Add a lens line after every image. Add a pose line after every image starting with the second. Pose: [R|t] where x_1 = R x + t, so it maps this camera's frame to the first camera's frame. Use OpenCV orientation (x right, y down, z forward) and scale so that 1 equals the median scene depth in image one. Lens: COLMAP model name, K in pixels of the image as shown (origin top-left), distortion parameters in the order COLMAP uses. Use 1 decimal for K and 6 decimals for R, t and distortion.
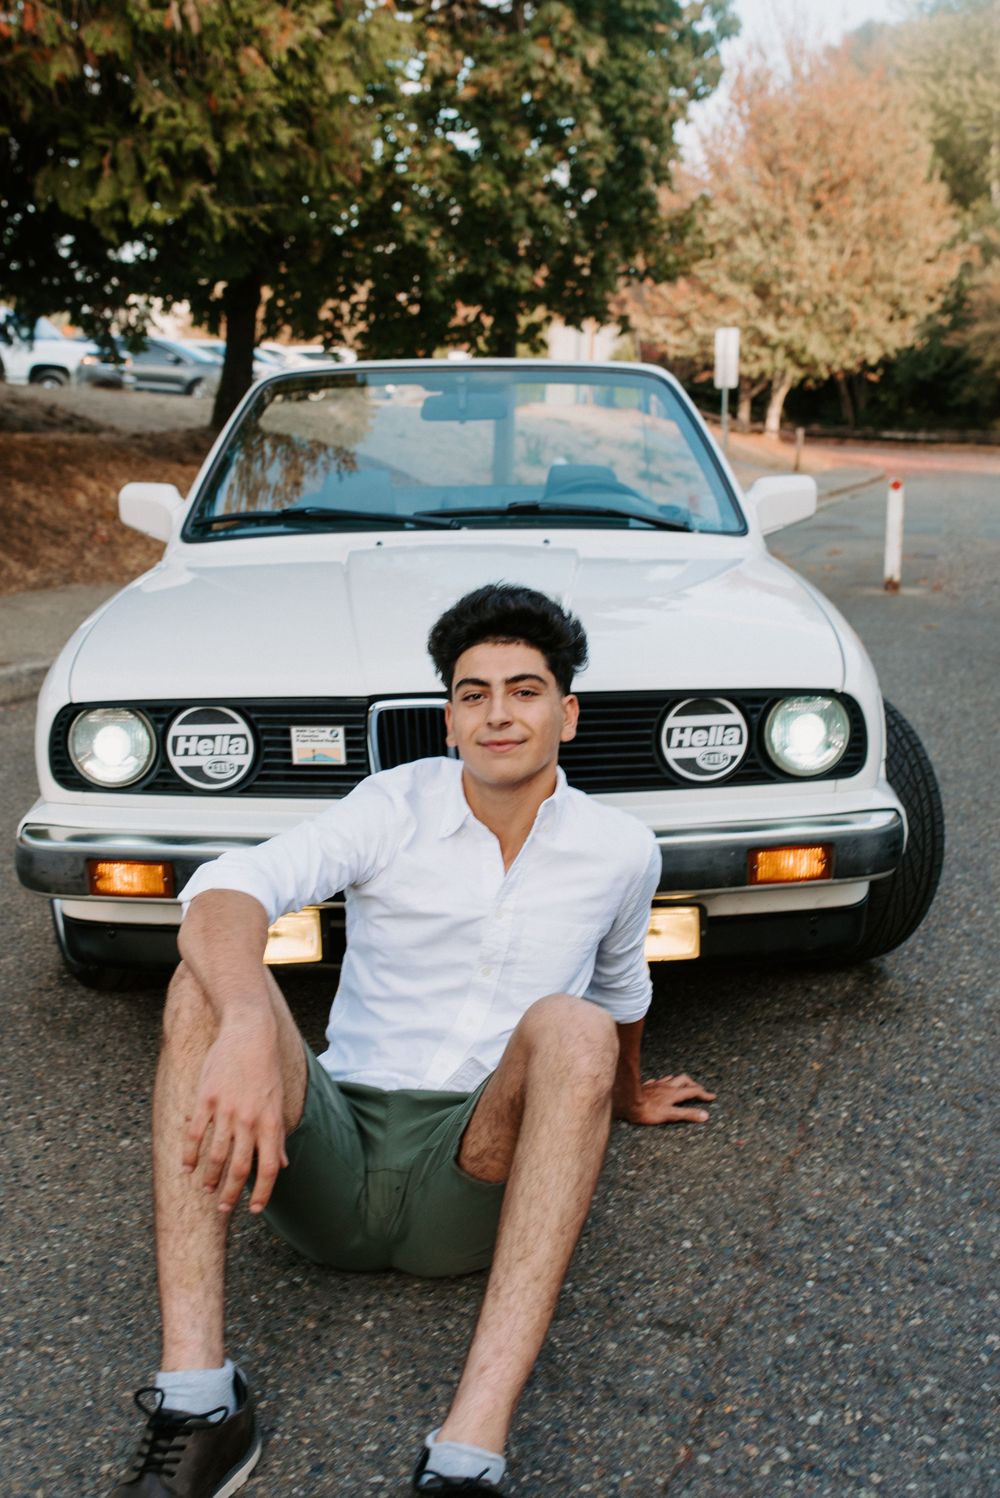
lens RADIAL K [[1577.5, 0, 495.2], [0, 1577.5, 757.2], [0, 0, 1]] dist [0.005075, 0.000000]
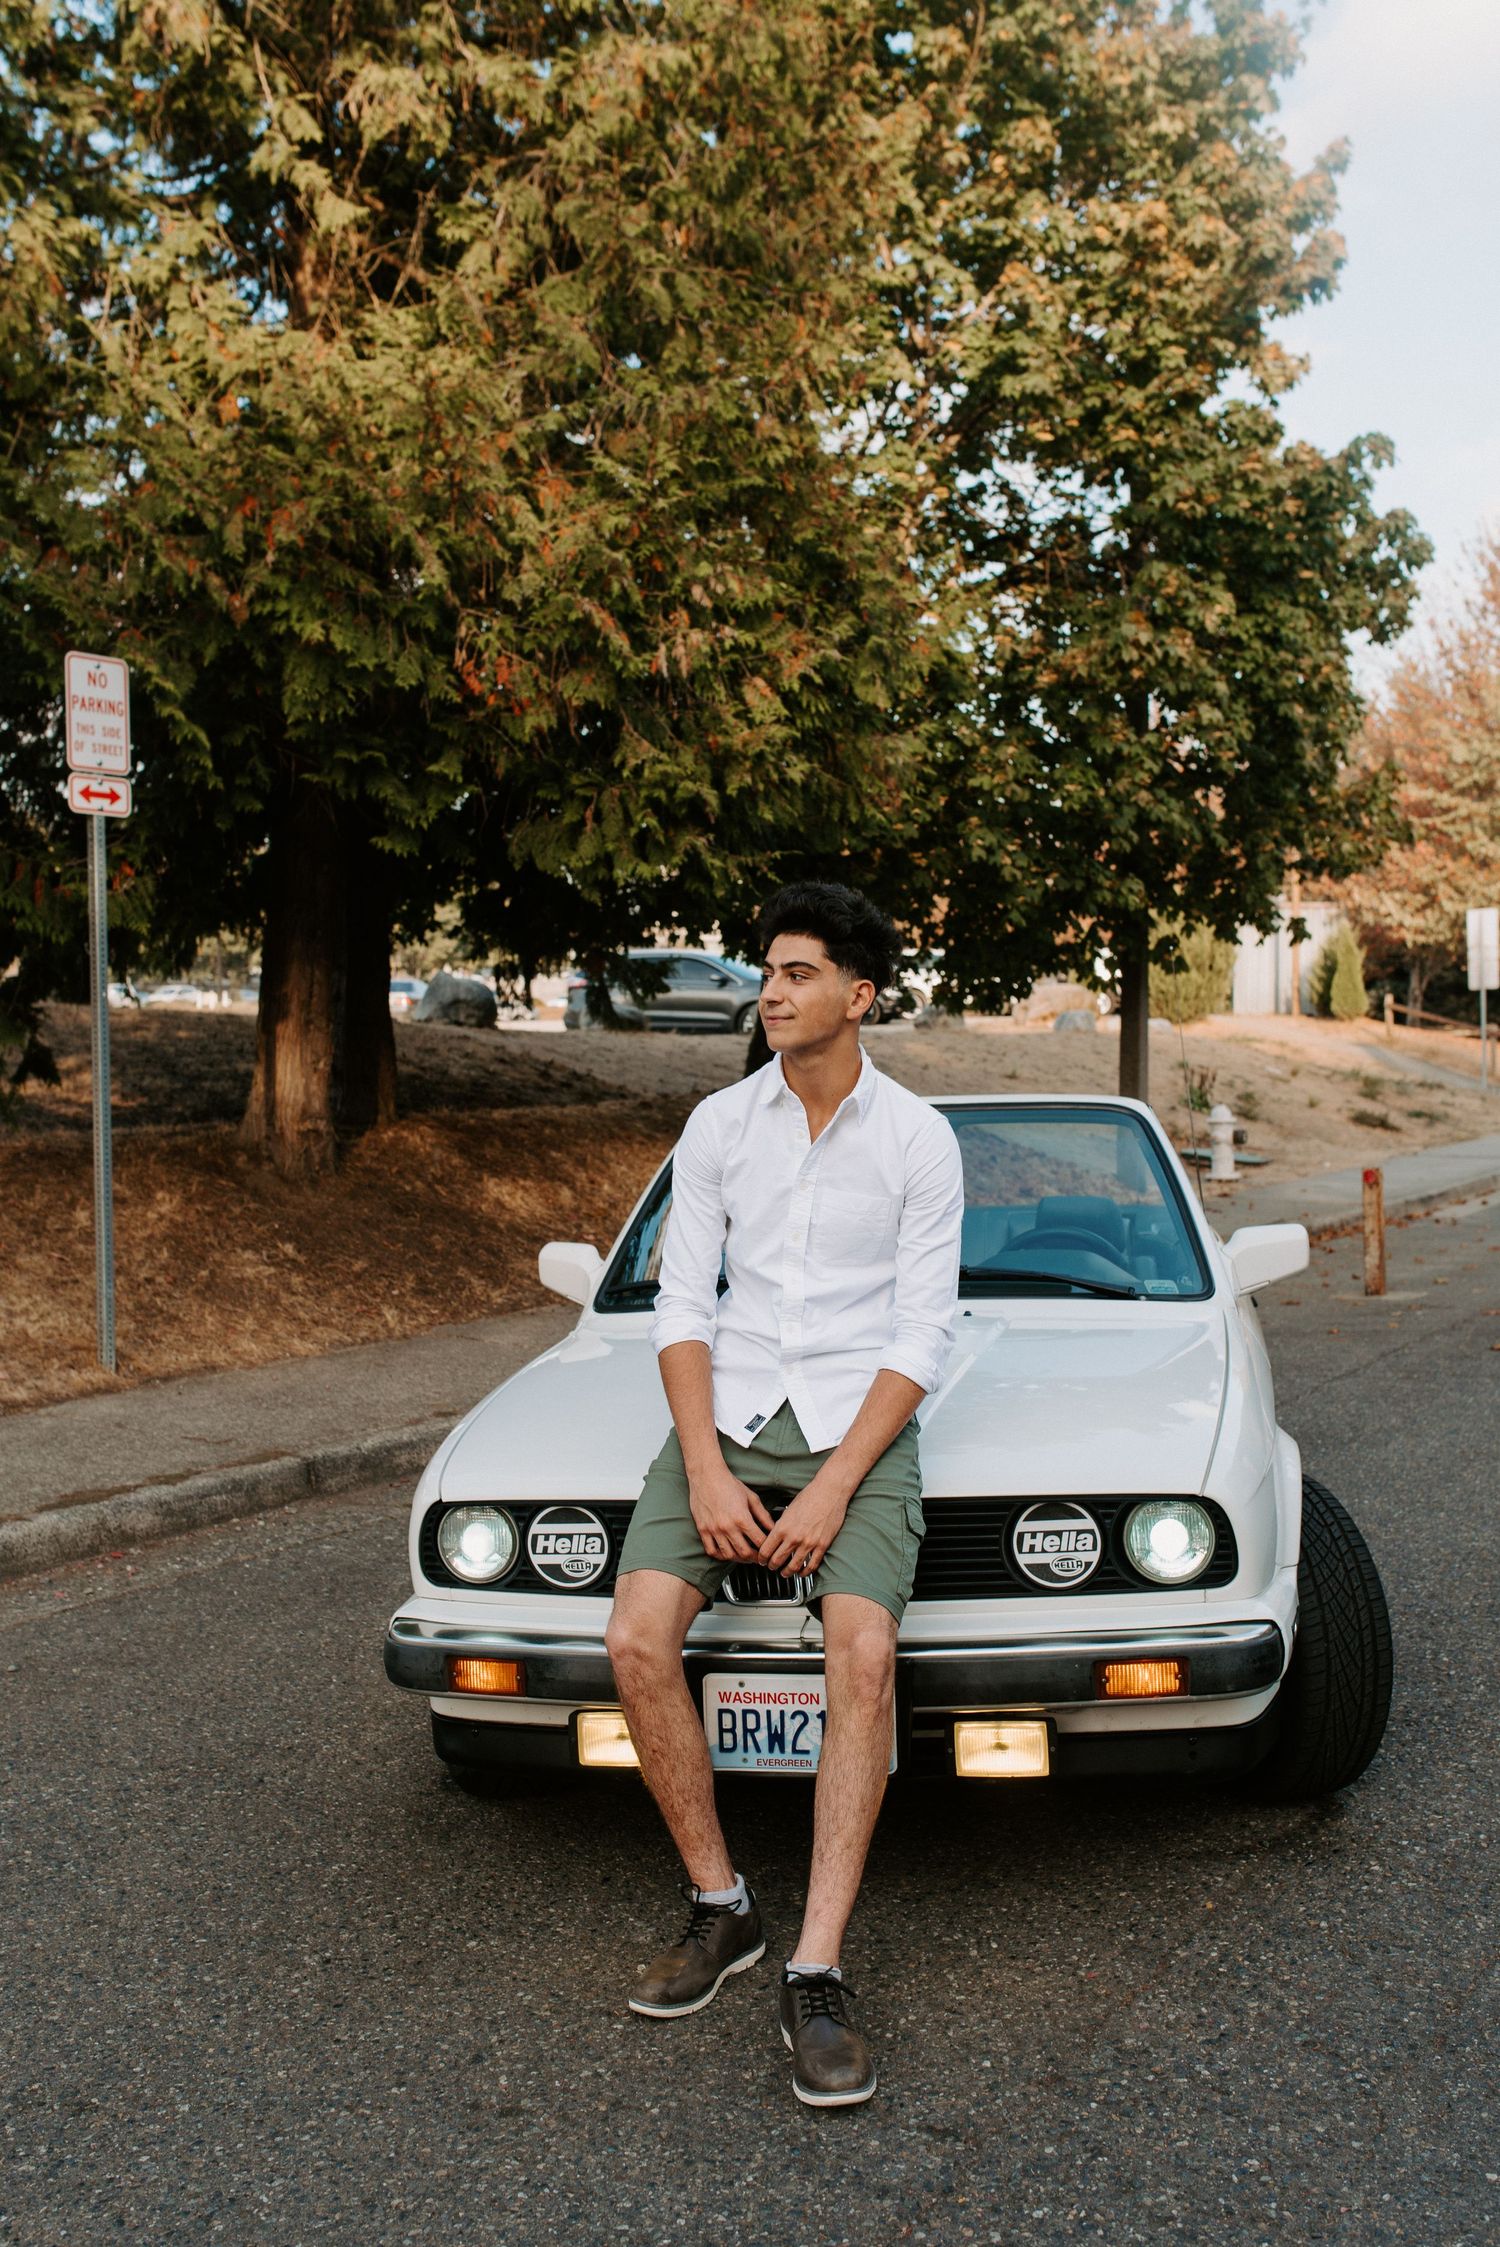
lens RADIAL K [[2366.3, 0, 761.4], [0, 2366.3, 1120.4], [0, 0, 1]] dist [0.005075, 0.000000]
pose [[0.979467, -0.022070, -0.200395, 0.238464], [-0.010043, 0.987415, -0.157833, -0.035534], [0.201357, 0.156605, 0.966918, -0.464764]]
